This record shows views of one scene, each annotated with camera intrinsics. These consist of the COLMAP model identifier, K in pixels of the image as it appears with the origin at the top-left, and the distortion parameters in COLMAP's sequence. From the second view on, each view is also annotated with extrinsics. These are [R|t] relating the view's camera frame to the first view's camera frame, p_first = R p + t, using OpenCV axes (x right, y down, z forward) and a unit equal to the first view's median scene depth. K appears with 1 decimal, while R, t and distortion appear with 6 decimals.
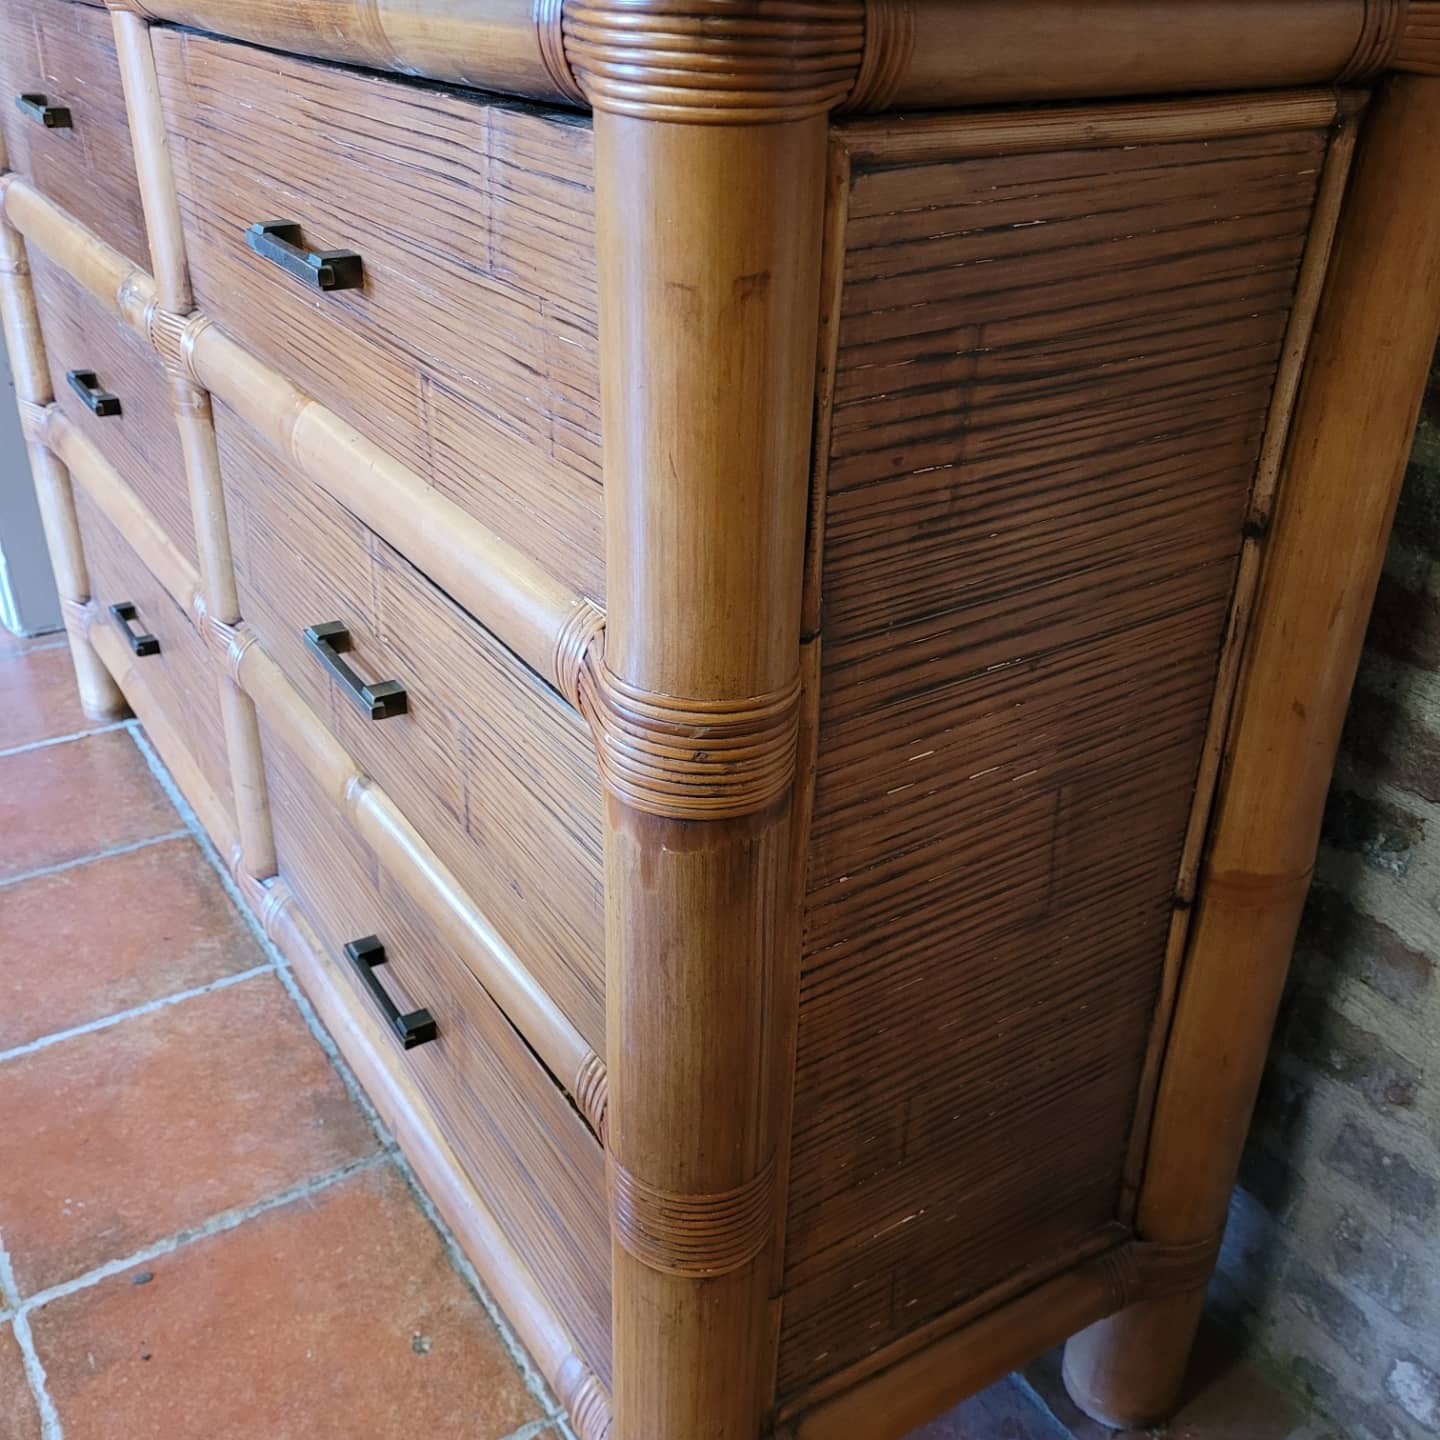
lens RADIAL K [[1461.9, 0, 685.8], [0, 1461.9, 702.6], [0, 0, 1]] dist [0.044180, 0.000000]
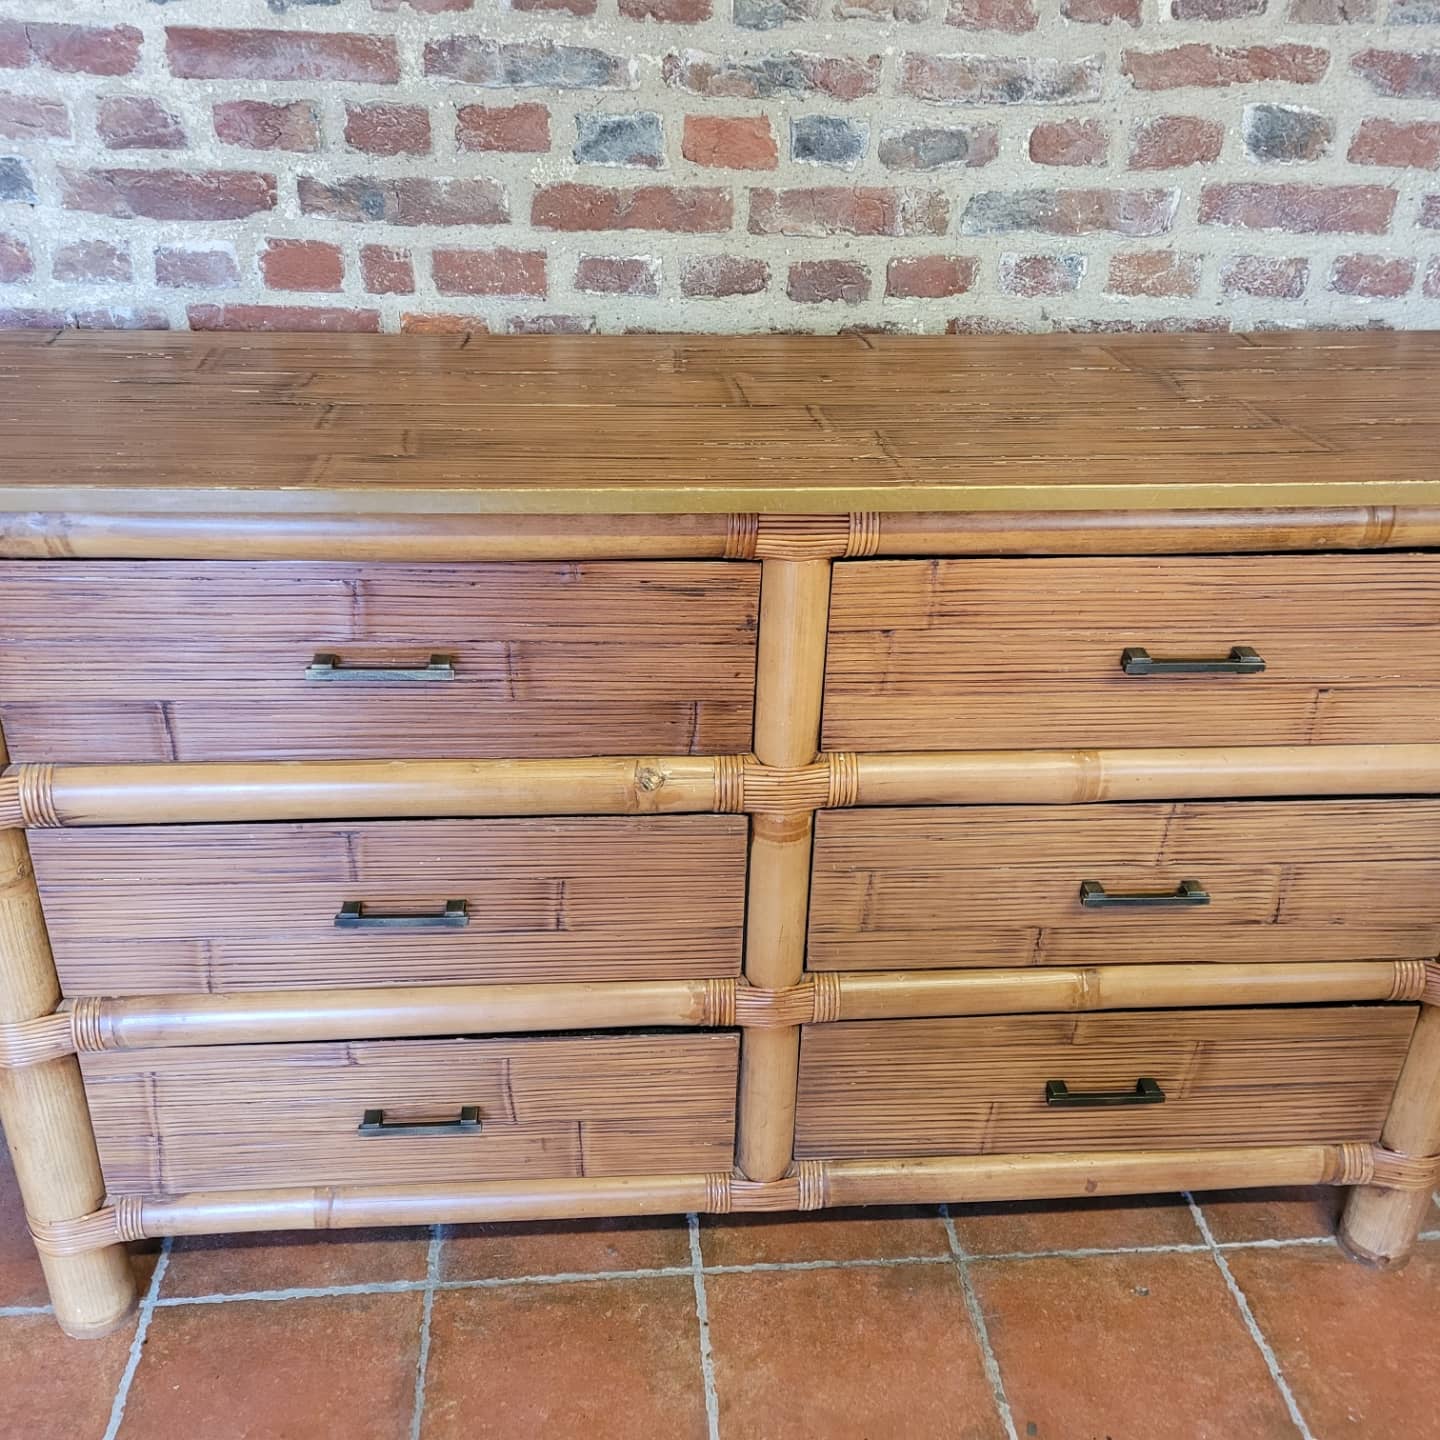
lens RADIAL K [[1456.7, 0, 698.7], [0, 1456.7, 706.6], [0, 0, 1]] dist [0.049064, 0.000000]
pose [[0.464773, -0.419511, 0.779741, -1.680252], [0.400354, 0.885041, 0.237529, -0.807609], [-0.789749, 0.201775, 0.579296, 0.468388]]
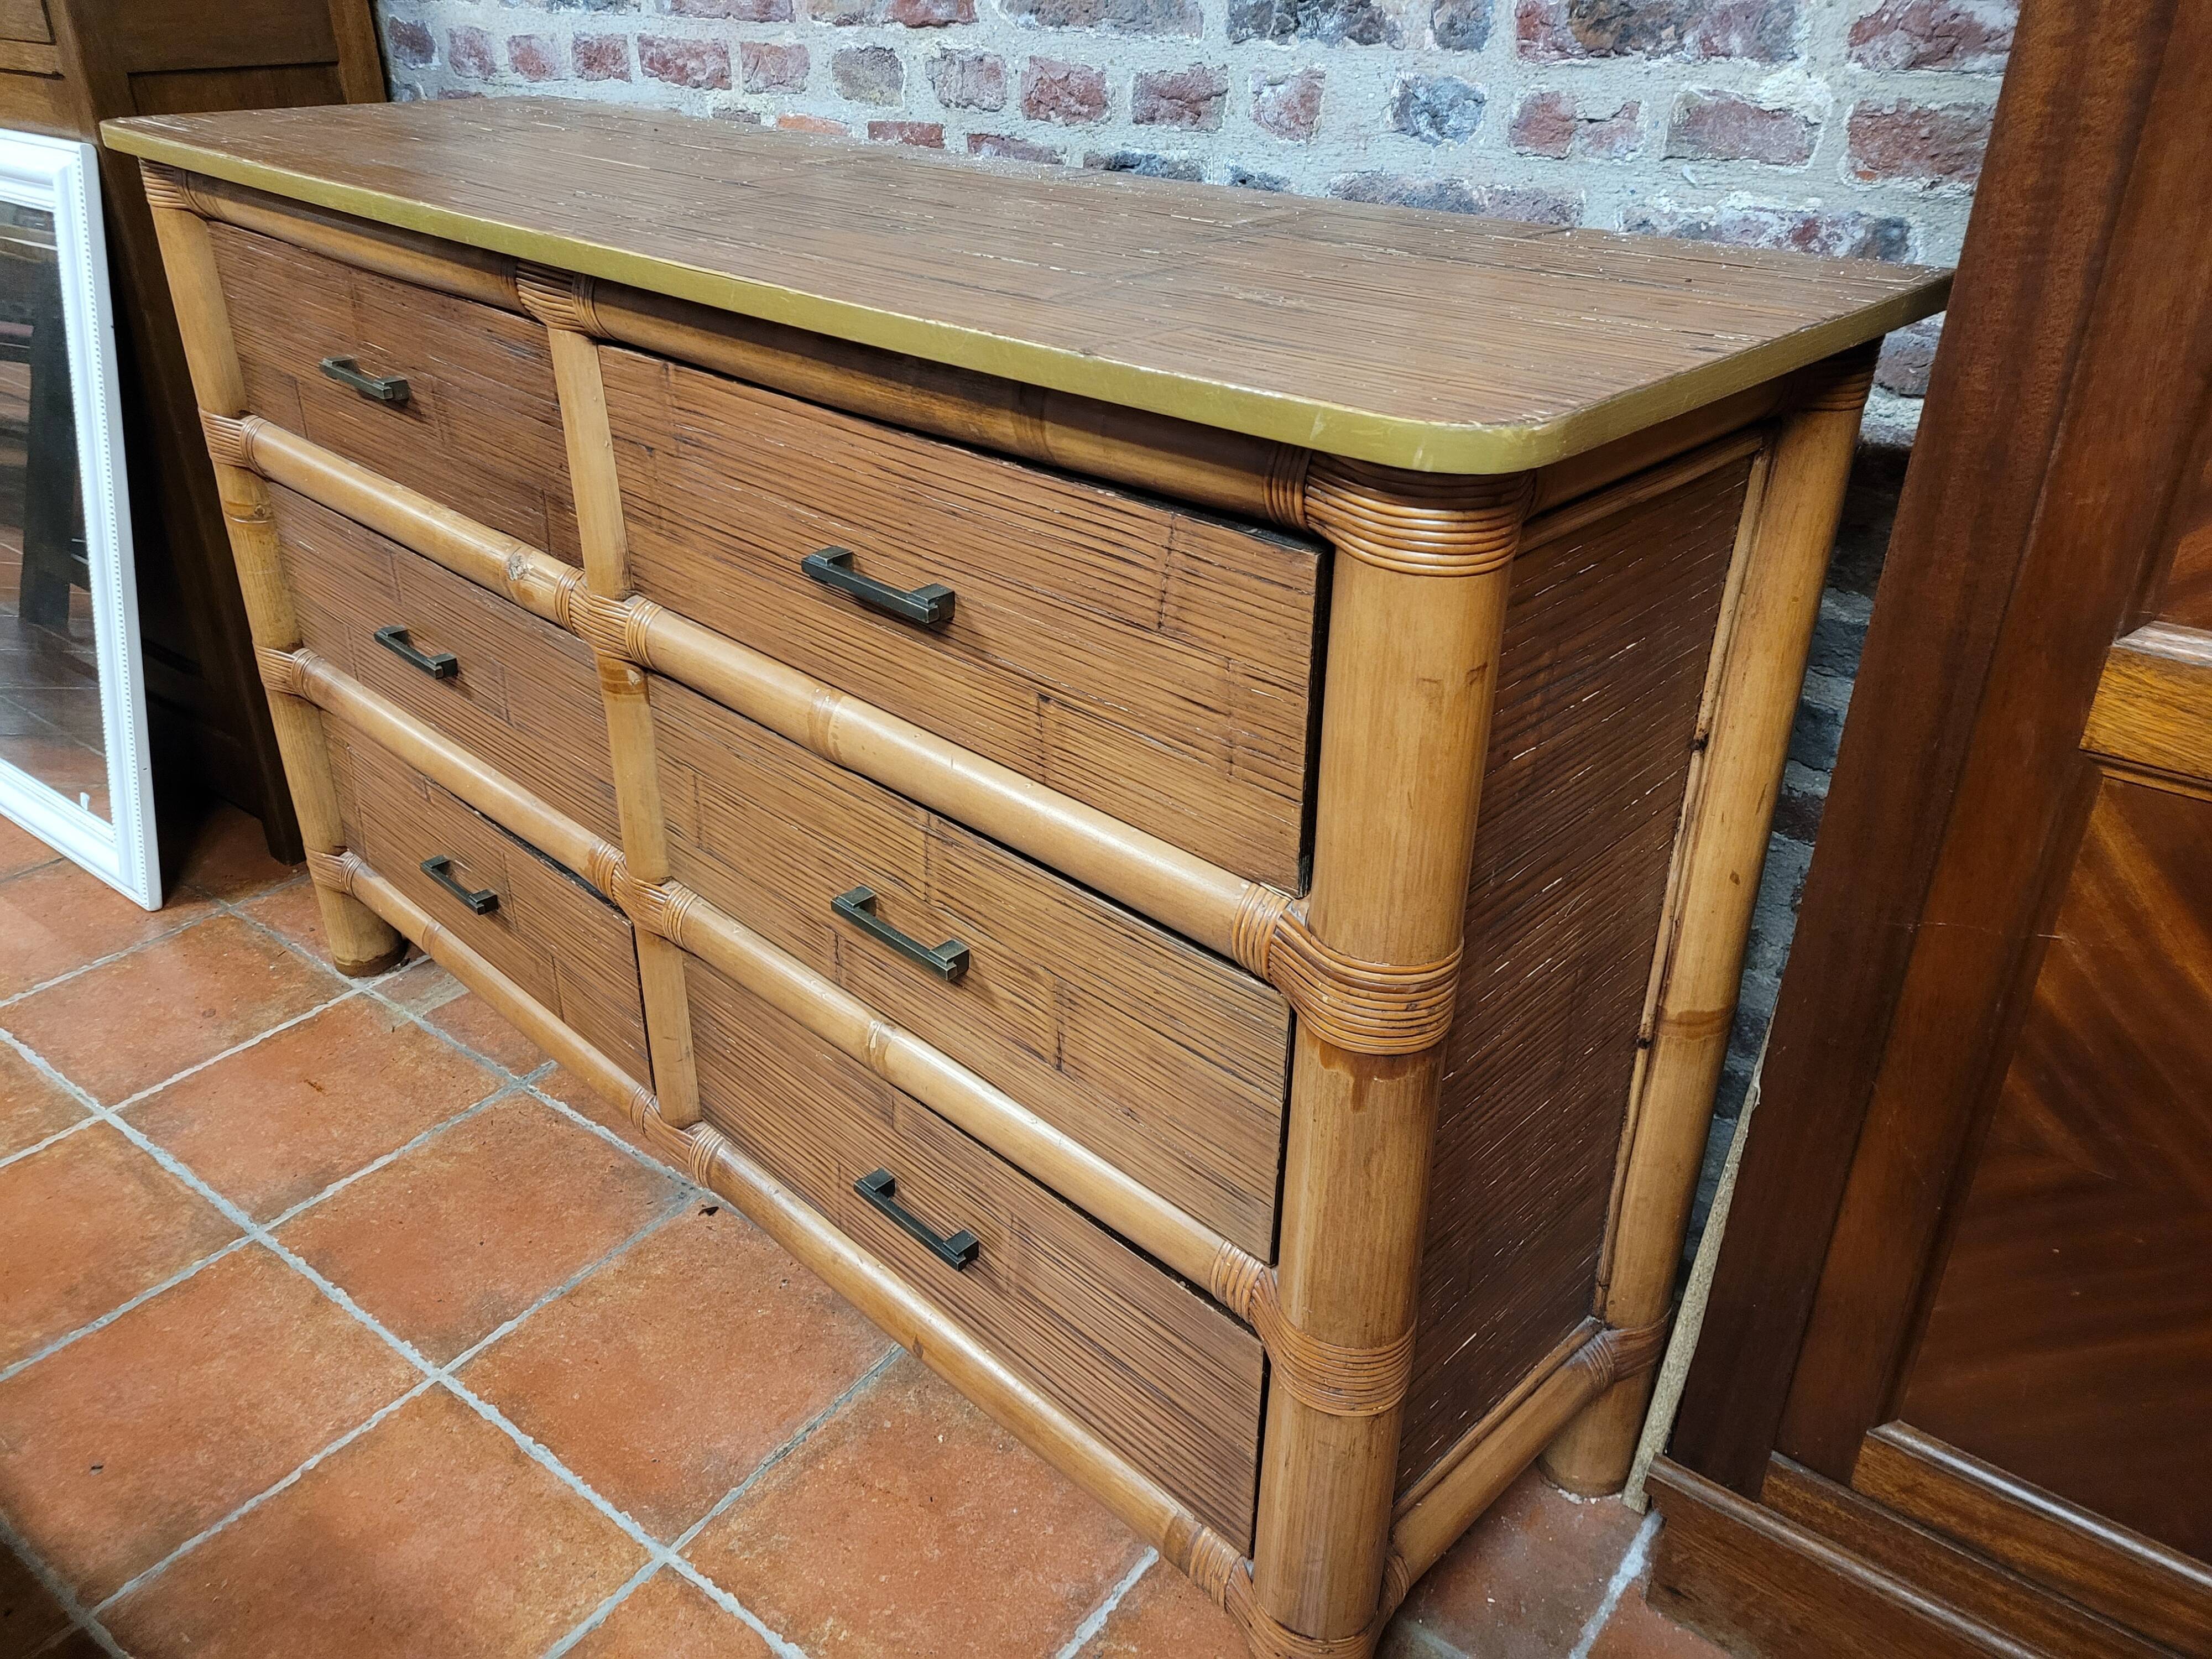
lens RADIAL K [[1685.2, 0, 1023.6], [0, 1685.2, 816.0], [0, 0, 1]] dist [0.069263, -0.058589]
pose [[0.978948, -0.118665, 0.166070, -0.362771], [0.117848, 0.992921, 0.014803, -0.126218], [-0.166651, 0.005079, 0.986003, -0.274258]]
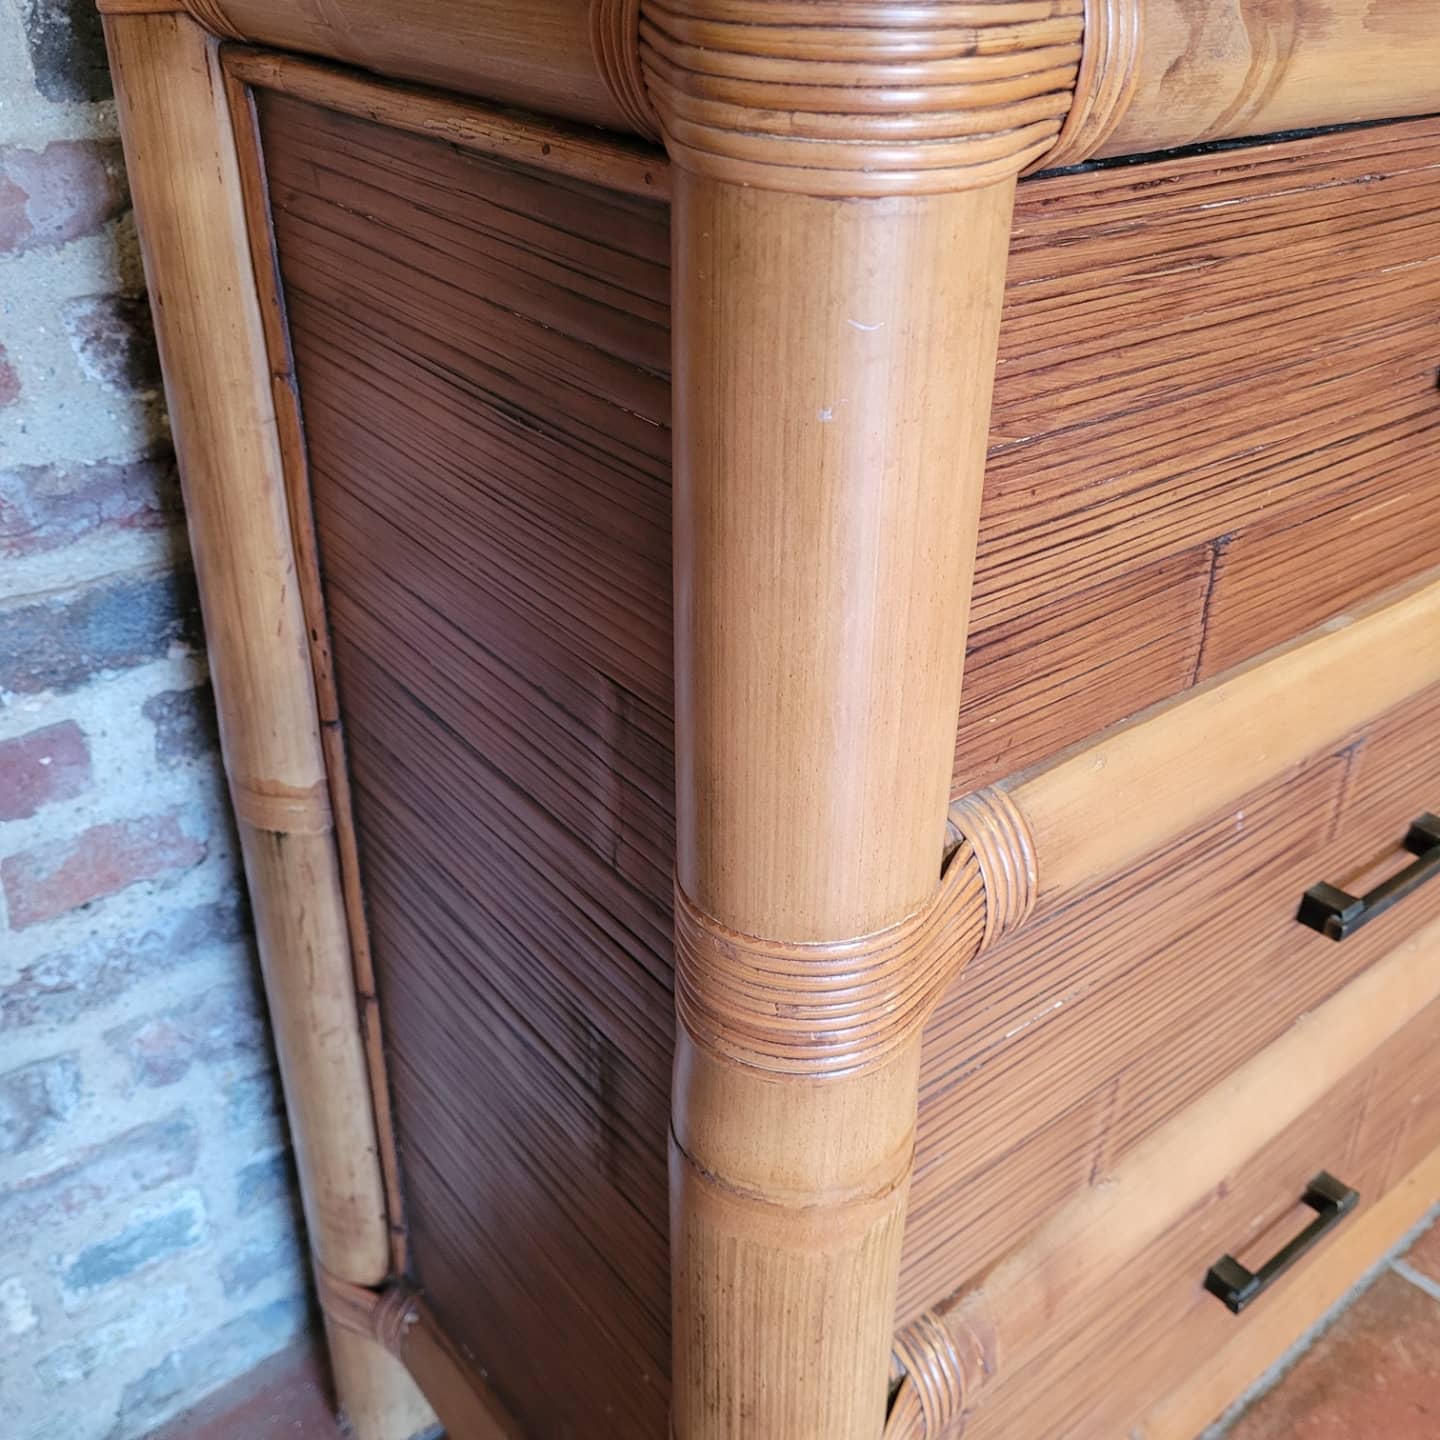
lens RADIAL K [[1461.9, 0, 750.2], [0, 1461.9, 685.9], [0, 0, 1]] dist [0.044180, 0.000000]
pose [[-0.130294, -0.508872, 0.850925, -1.288775], [0.441455, 0.738699, 0.509354, -1.016580], [-0.887773, 0.442011, 0.128396, 1.854985]]
